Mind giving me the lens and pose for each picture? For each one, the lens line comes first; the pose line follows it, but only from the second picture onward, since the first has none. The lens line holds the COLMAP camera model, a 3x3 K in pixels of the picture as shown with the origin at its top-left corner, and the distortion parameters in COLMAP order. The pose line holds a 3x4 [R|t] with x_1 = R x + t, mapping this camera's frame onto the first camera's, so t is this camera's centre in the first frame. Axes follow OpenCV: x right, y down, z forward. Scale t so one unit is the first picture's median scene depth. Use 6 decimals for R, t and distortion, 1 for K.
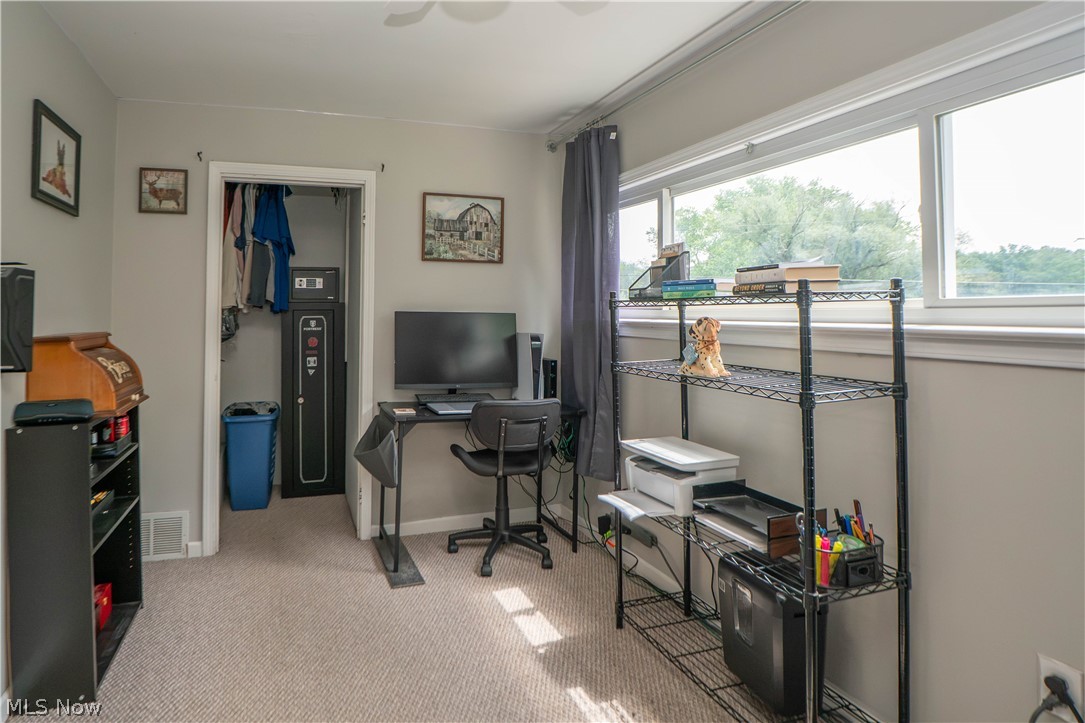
lens RADIAL K [[556.2, 0, 474.9], [0, 556.2, 364.8], [0, 0, 1]] dist [-0.027497, 0.000929]
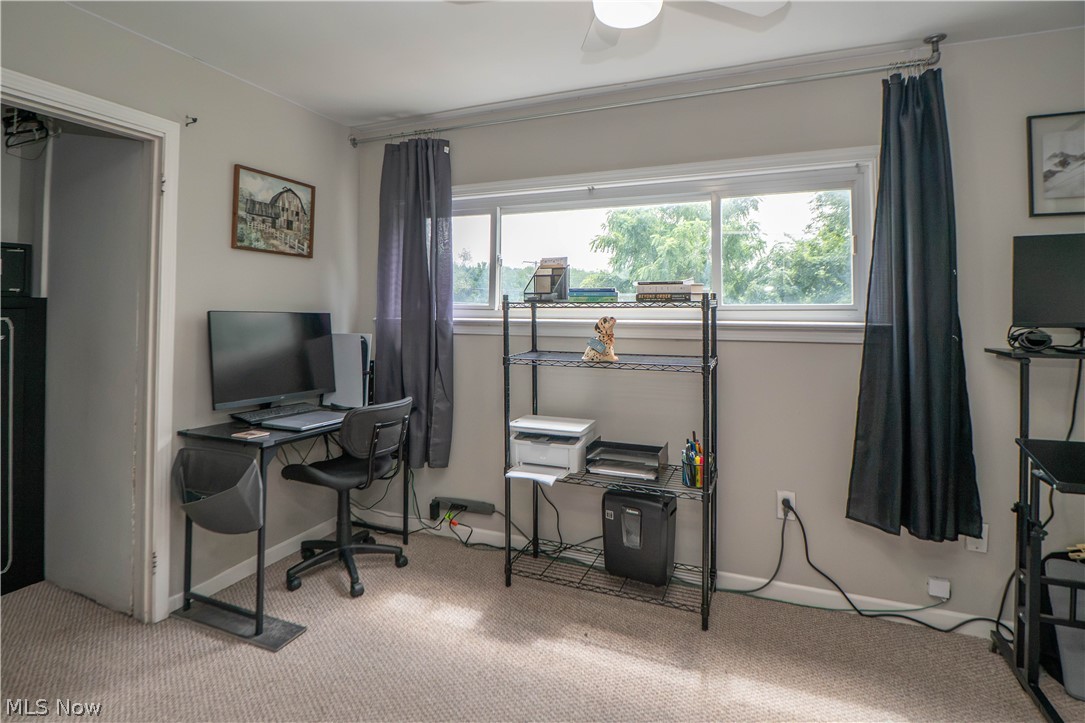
lens RADIAL K [[523.3, 0, 542.5], [0, 523.3, 361.5], [0, 0, 1]] dist [-0.028826, 0.000123]
pose [[0.661616, -0.068808, 0.746679, -0.381209], [0.065882, 0.997264, 0.033524, -0.018964], [-0.746943, 0.027013, 0.664339, 0.171690]]
